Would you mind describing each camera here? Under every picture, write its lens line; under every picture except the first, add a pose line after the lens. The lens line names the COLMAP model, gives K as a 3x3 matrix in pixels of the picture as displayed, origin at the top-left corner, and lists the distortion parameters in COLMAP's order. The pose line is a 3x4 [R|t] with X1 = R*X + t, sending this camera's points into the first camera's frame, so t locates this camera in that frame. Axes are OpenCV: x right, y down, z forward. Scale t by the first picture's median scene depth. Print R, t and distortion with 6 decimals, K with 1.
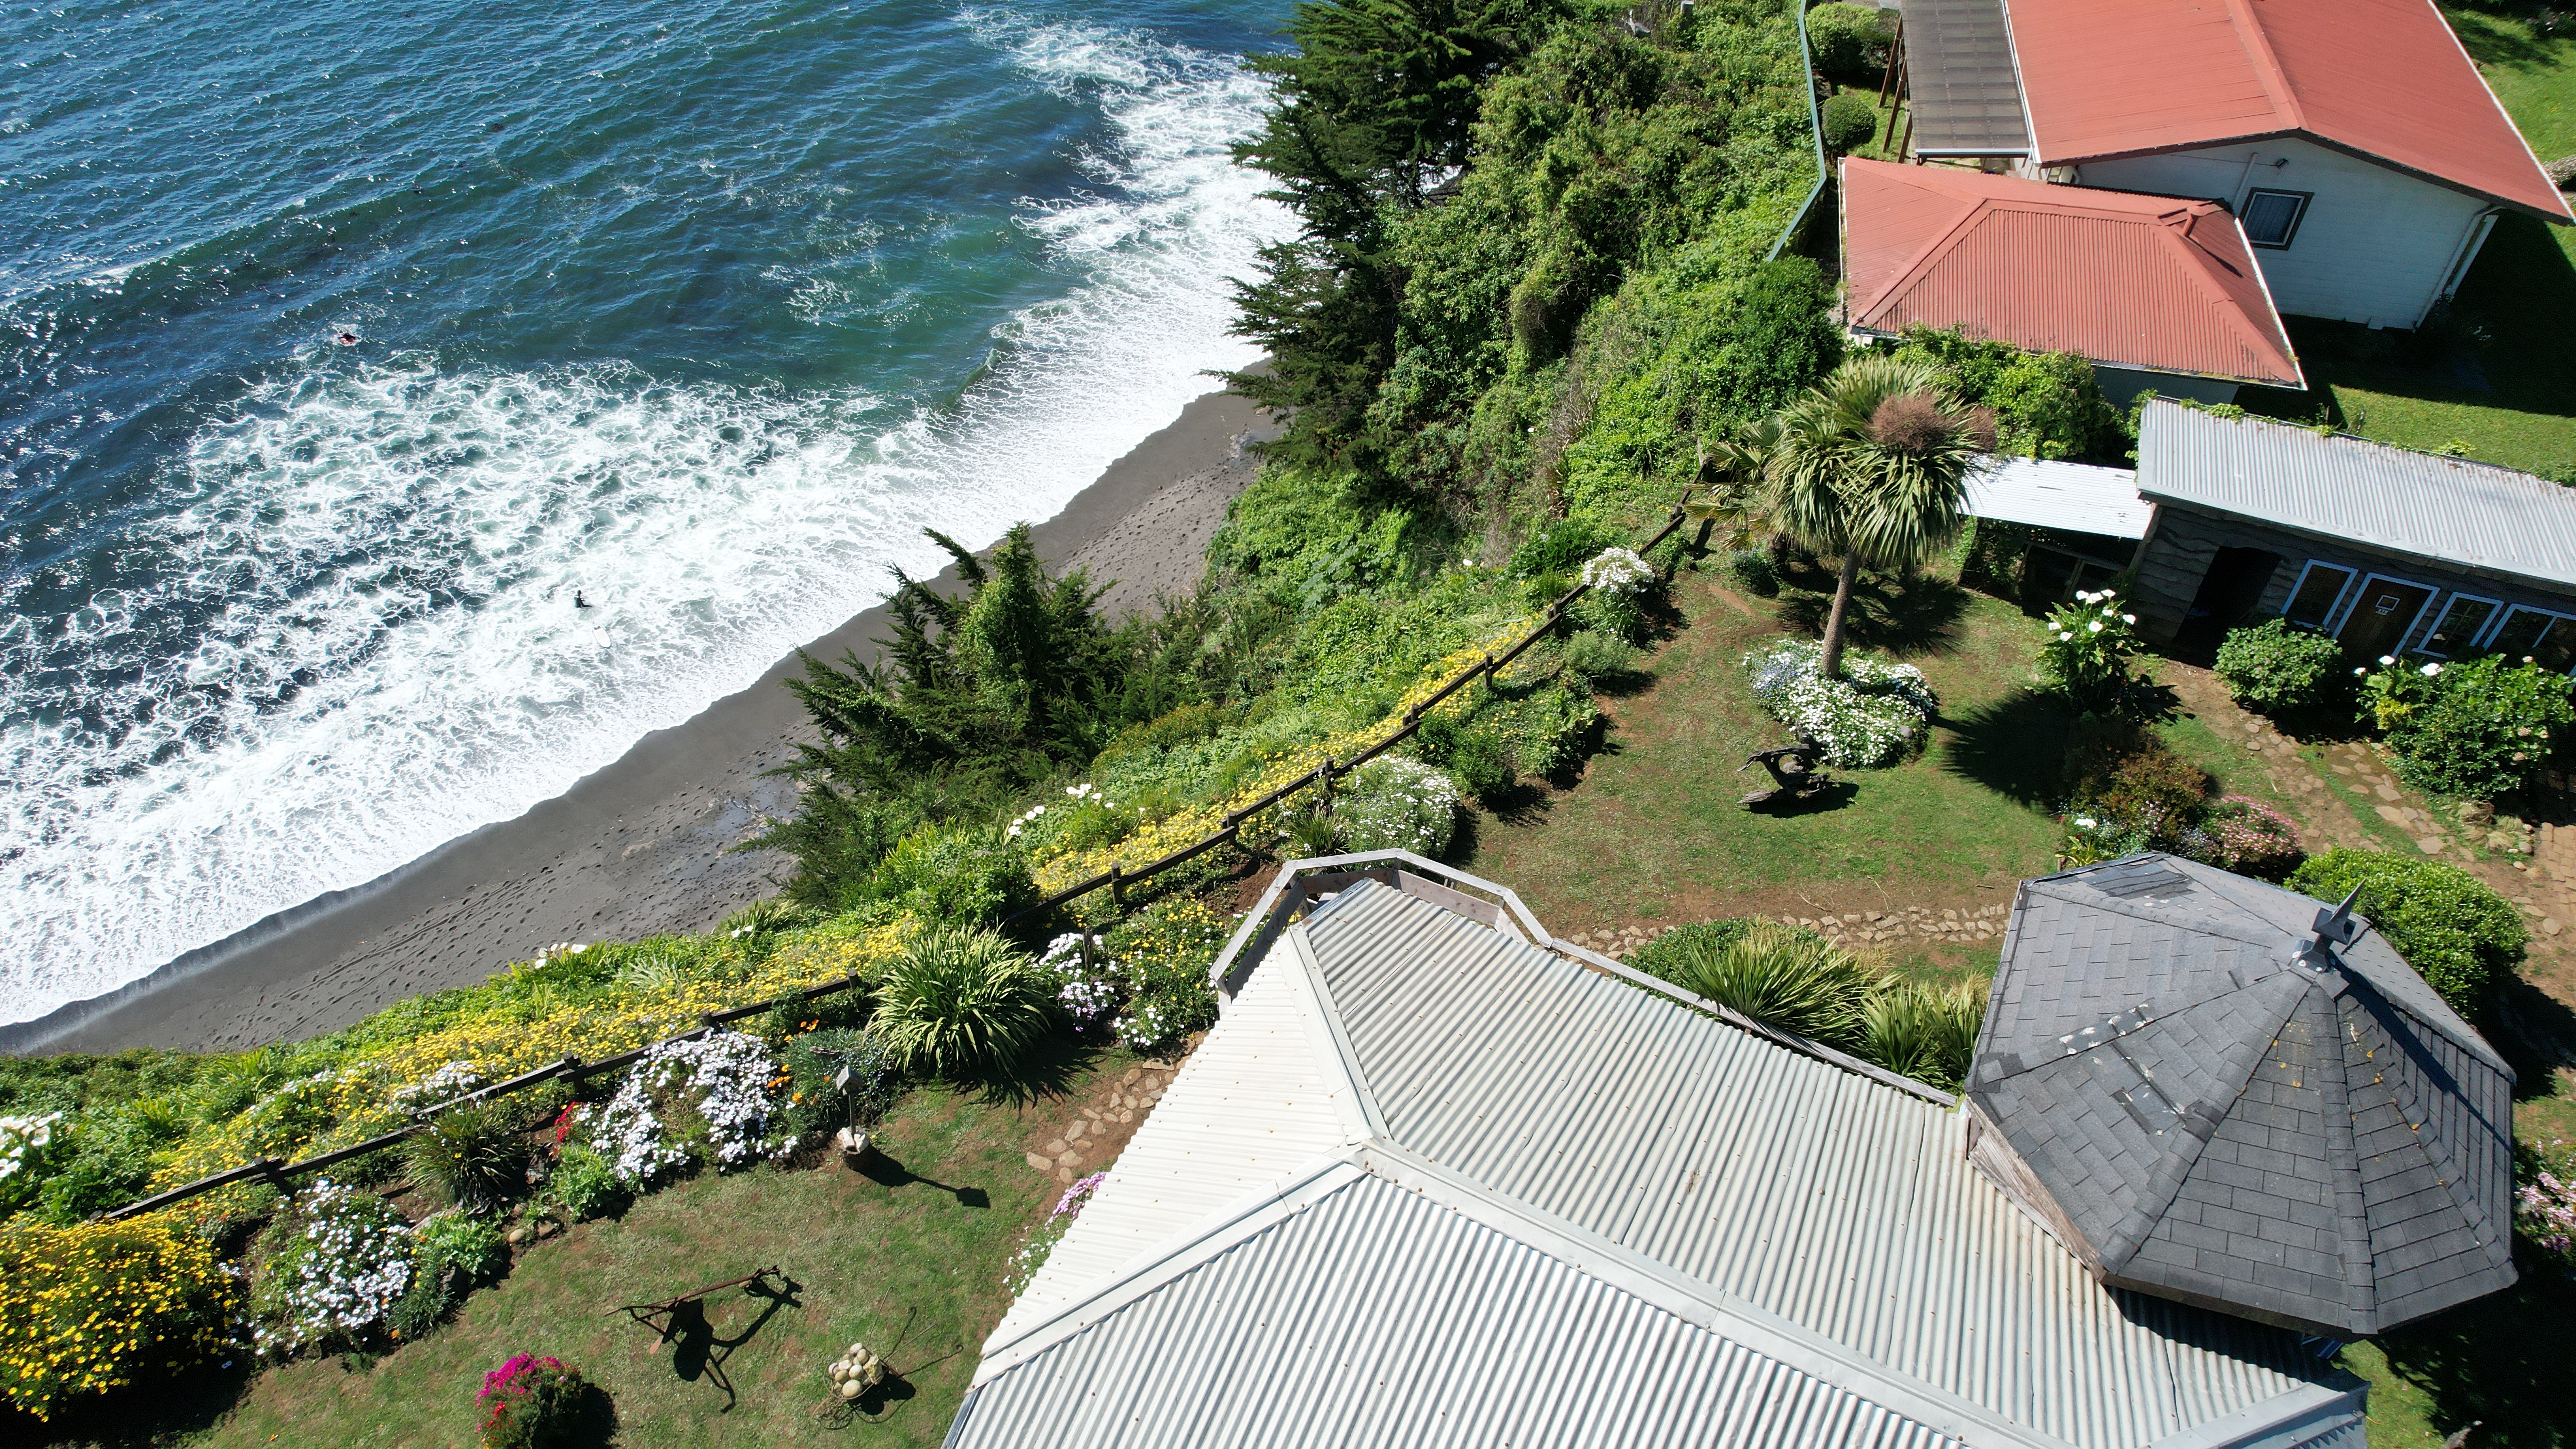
lens RADIAL K [[1652.9, 0, 1281.3], [0, 1652.9, 709.3], [0, 0, 1]] dist [-0.095717, 0.091124]
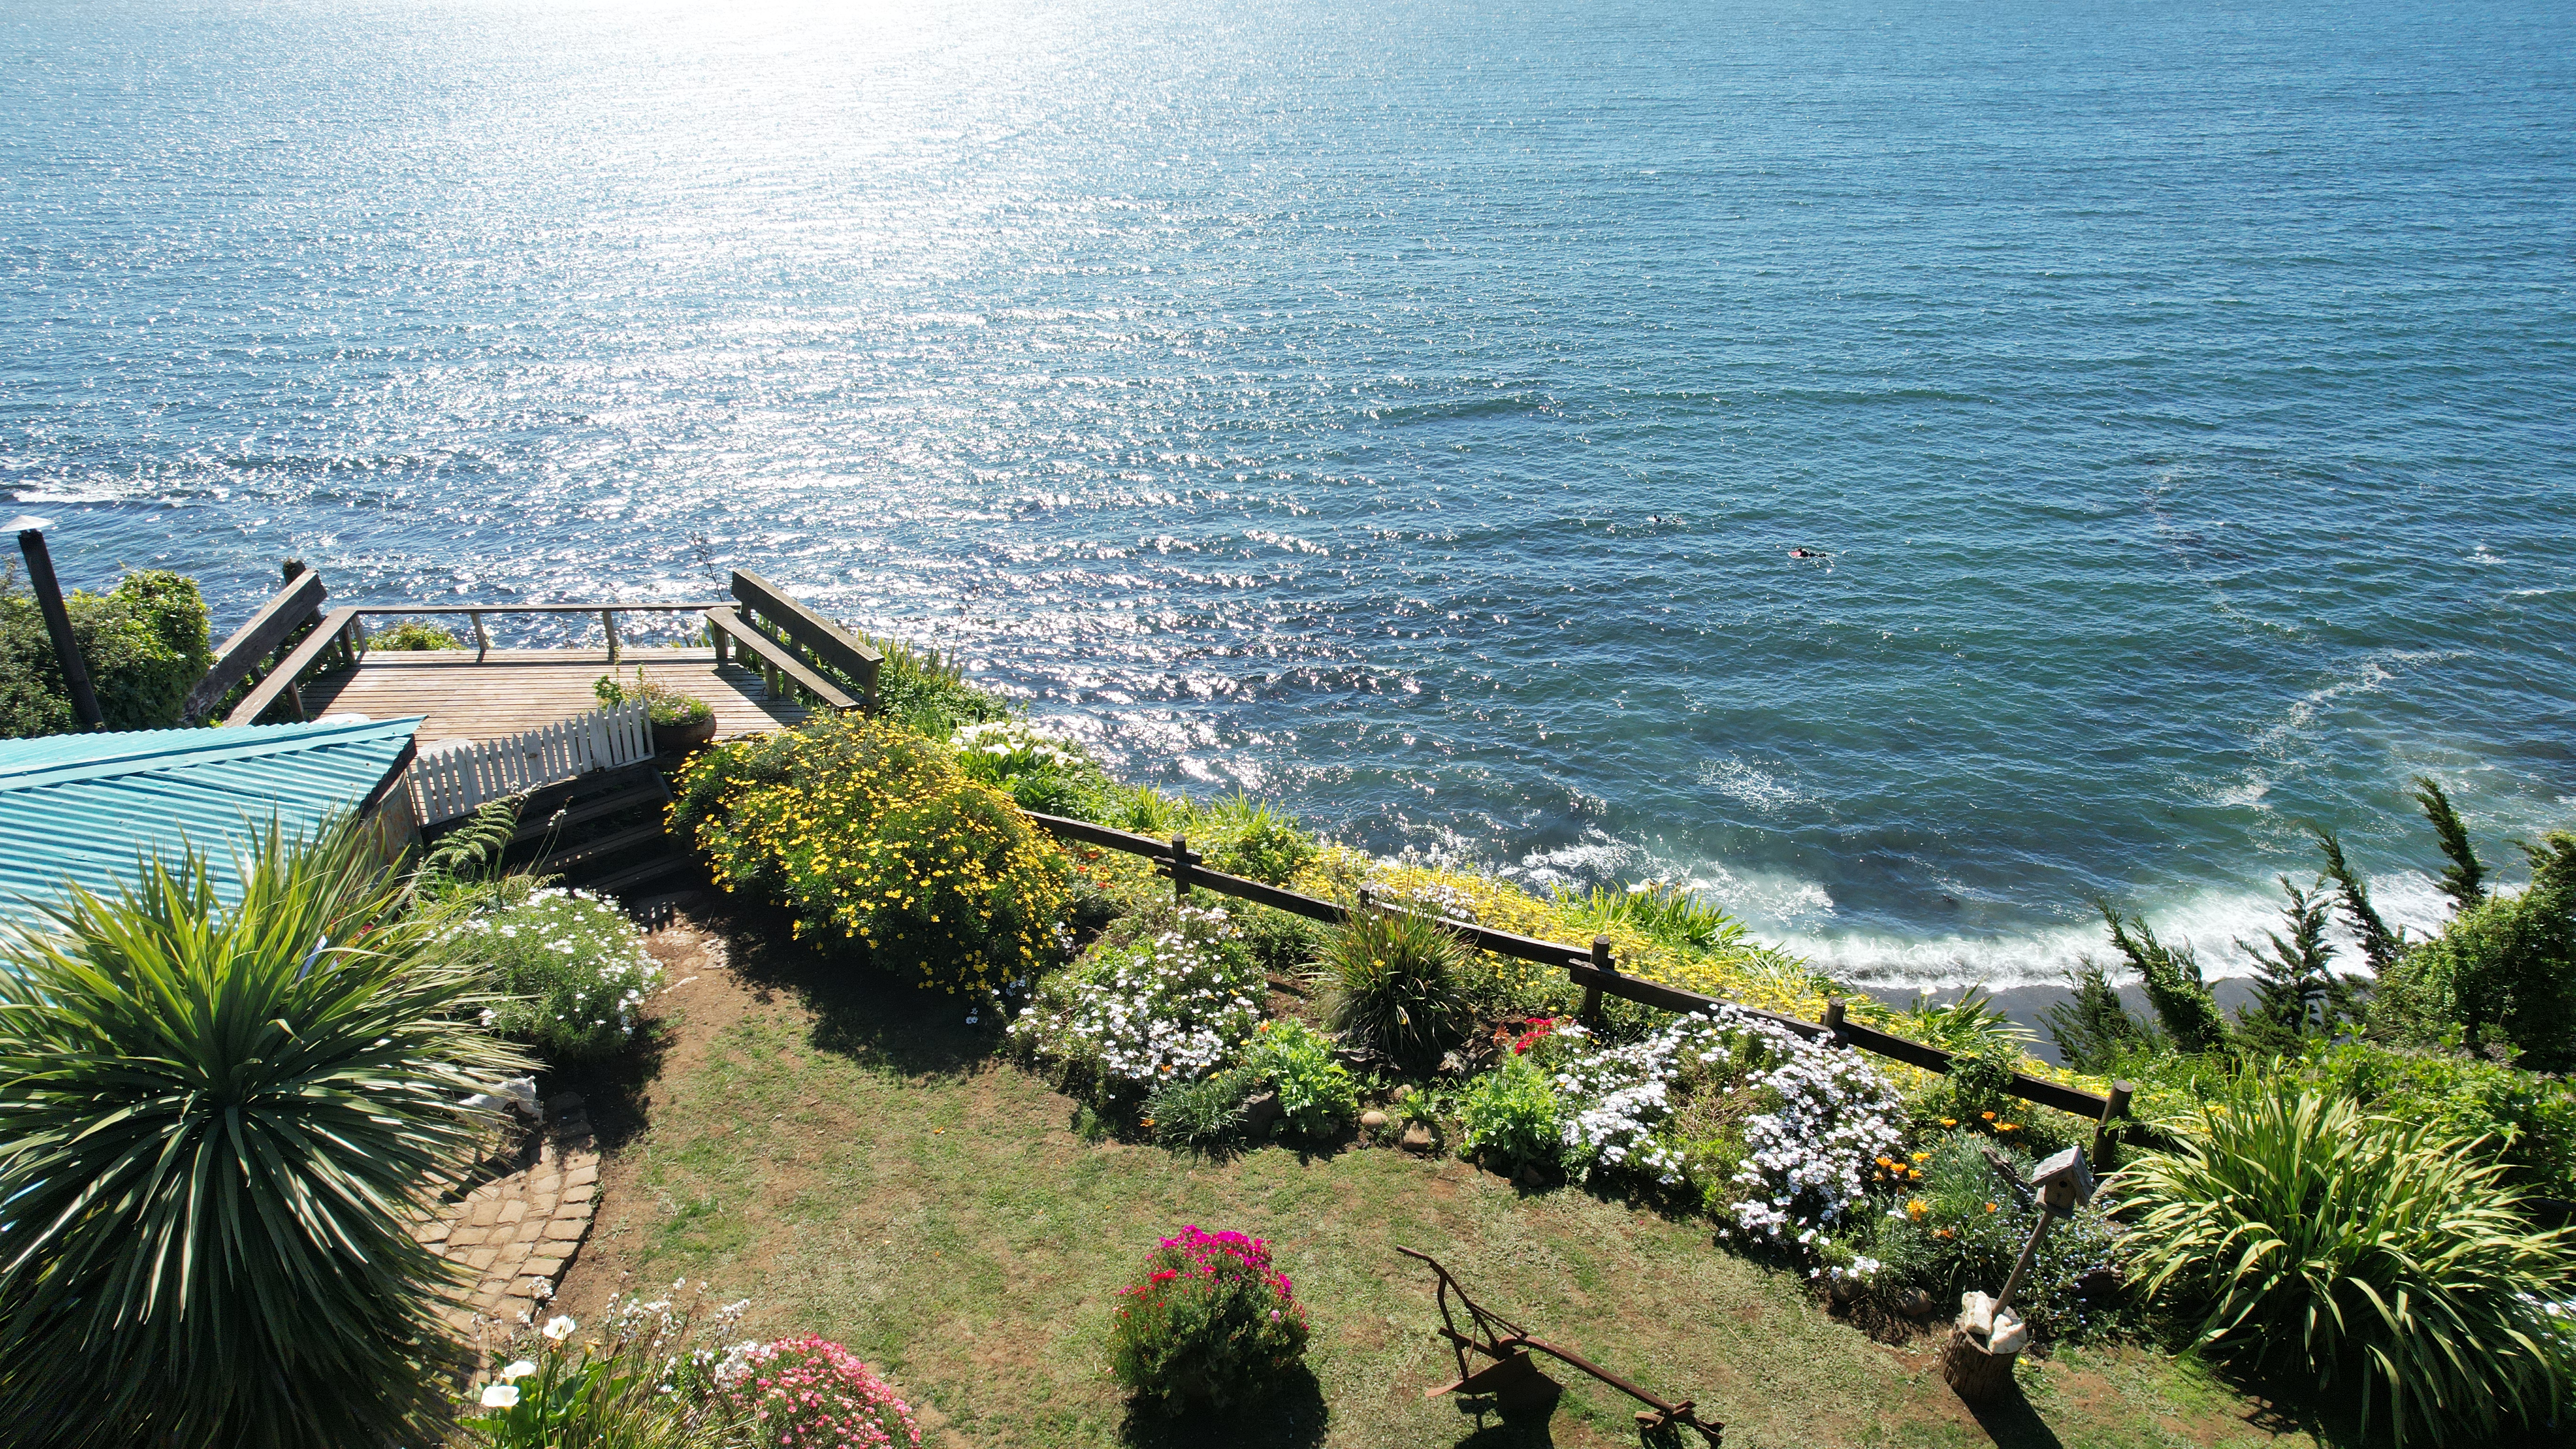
lens RADIAL K [[1652.9, 0, 1281.3], [0, 1652.9, 709.3], [0, 0, 1]] dist [-0.095717, 0.091124]
pose [[0.634476, 0.339045, -0.694614, -0.129268], [-0.523336, 0.849776, -0.063246, 0.248238], [0.568823, 0.403644, 0.716597, 0.482769]]
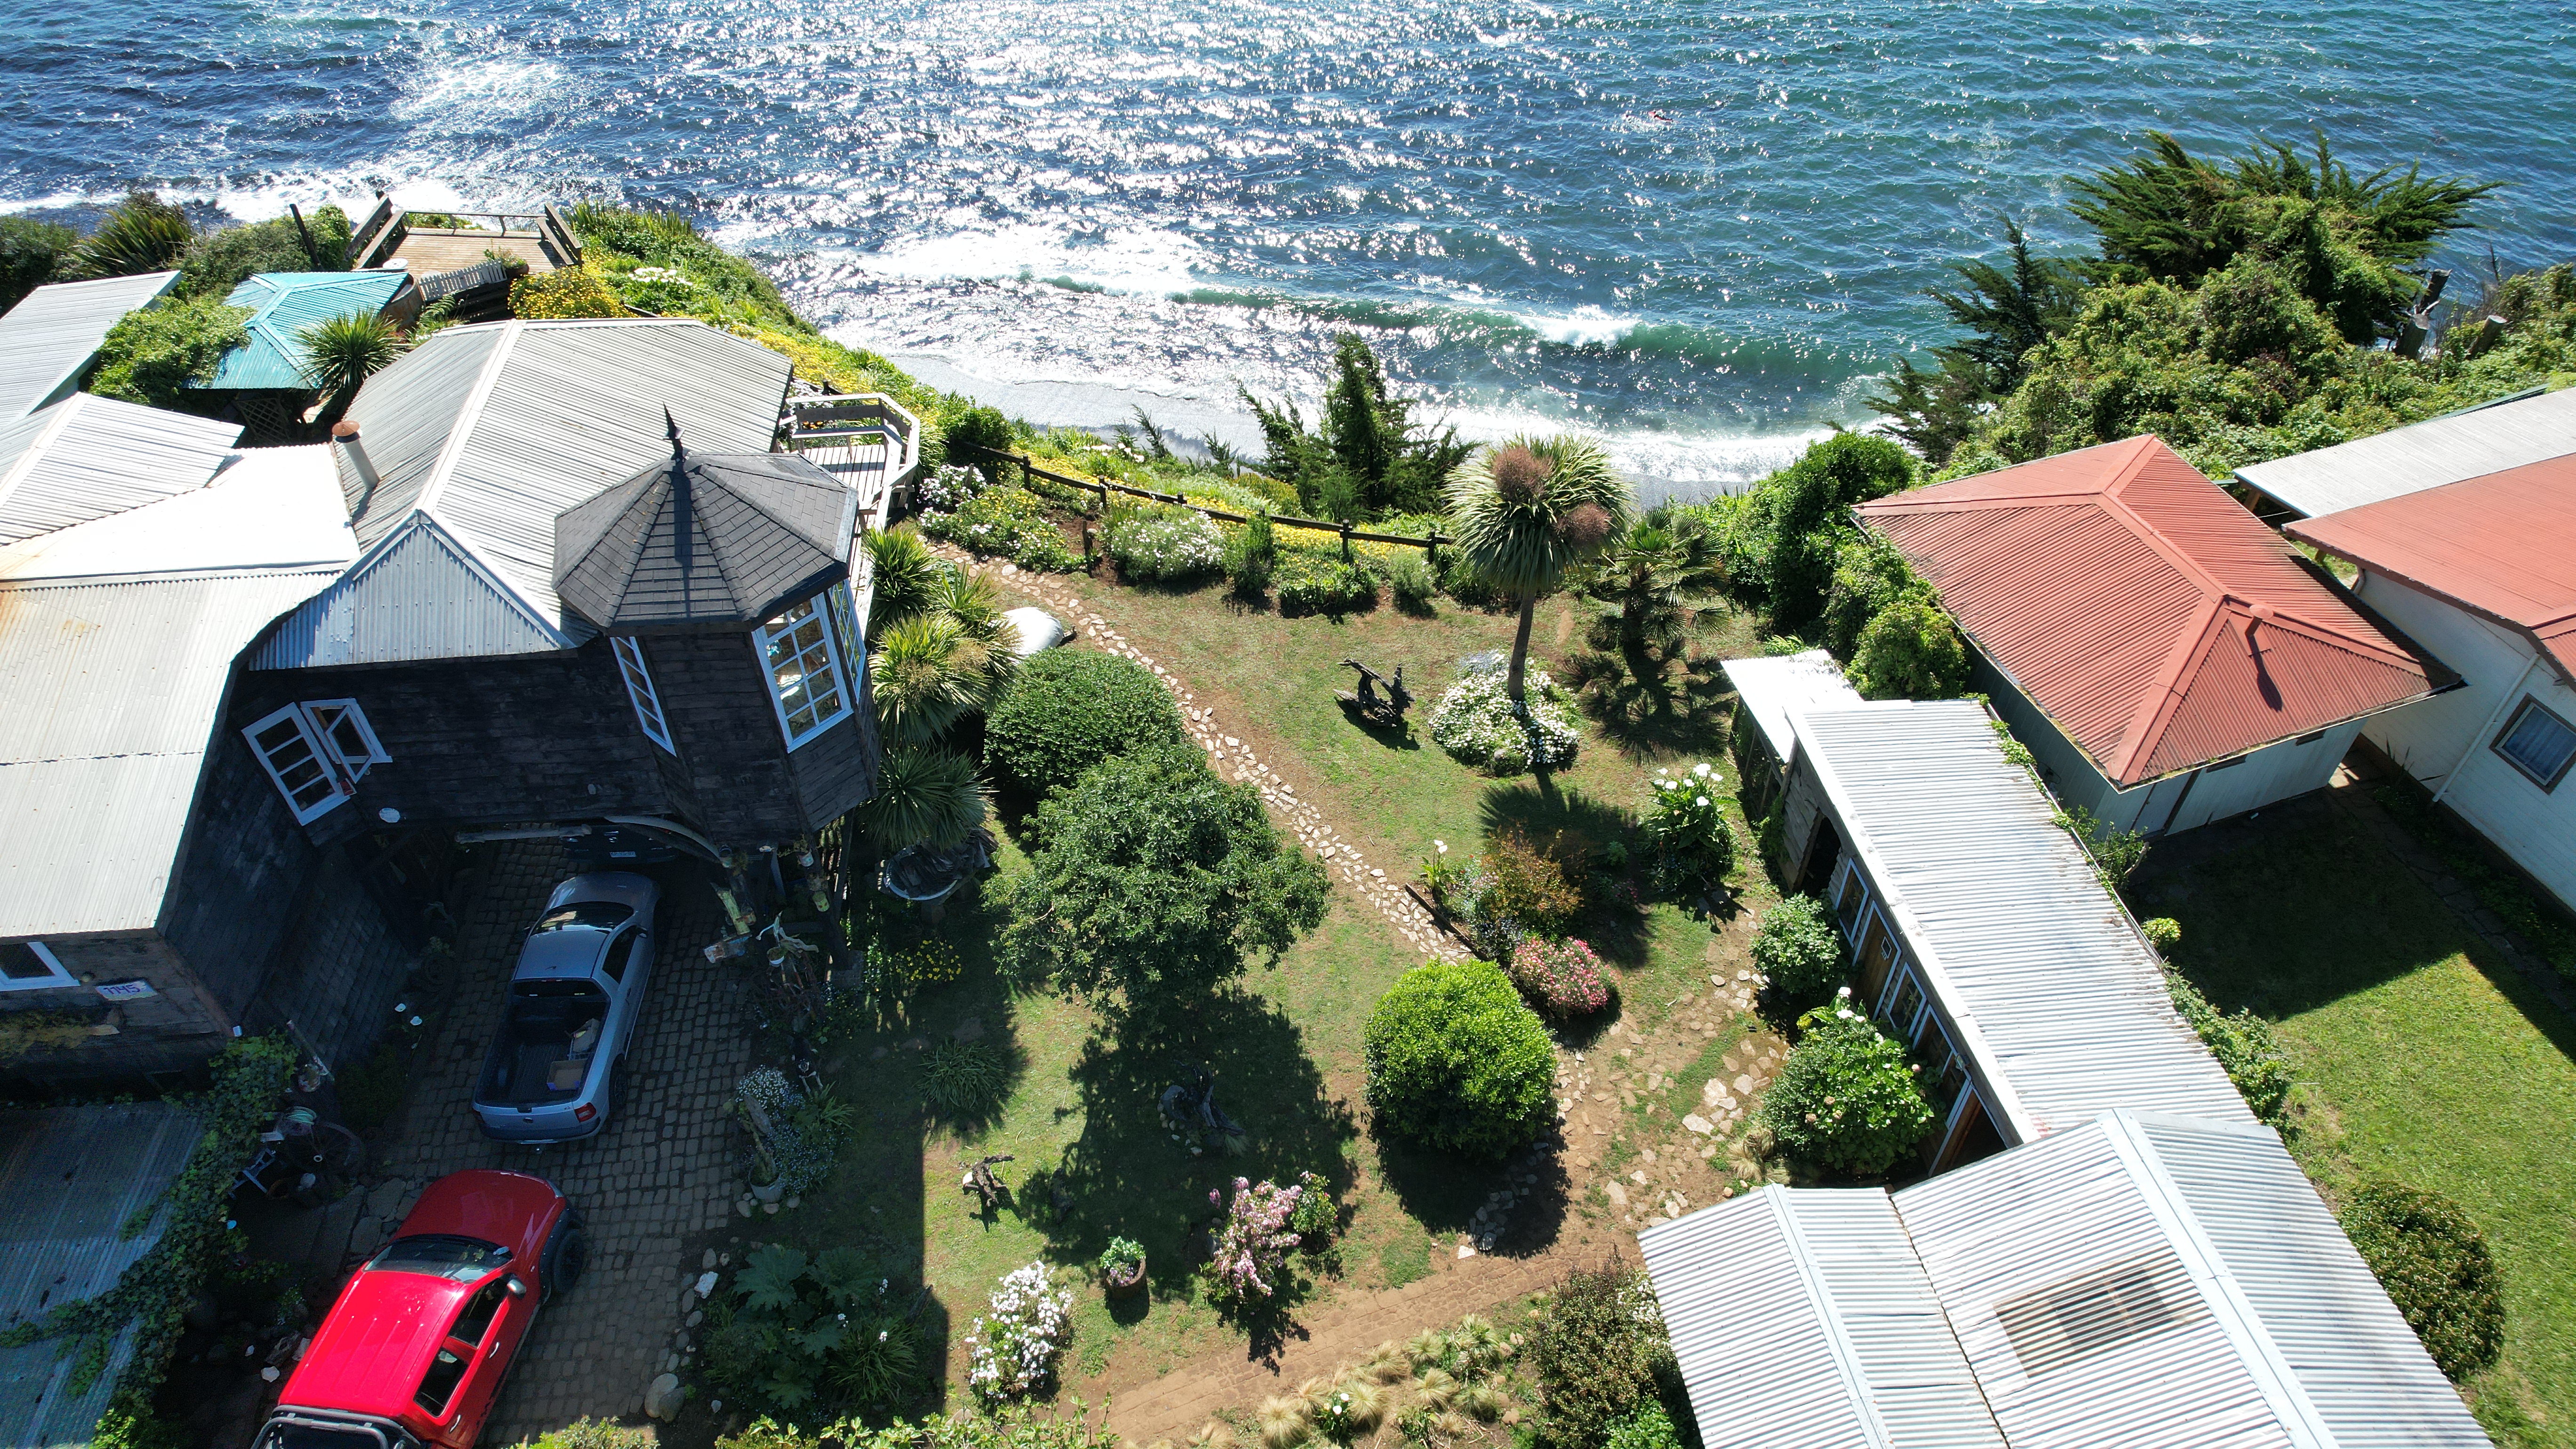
lens RADIAL K [[1652.9, 0, 1281.3], [0, 1652.9, 709.3], [0, 0, 1]] dist [-0.095717, 0.091124]
pose [[0.543115, 0.581315, -0.605887, 1.299880], [-0.573573, 0.783846, 0.237908, -0.263941], [0.613221, 0.218309, 0.759145, 0.015193]]
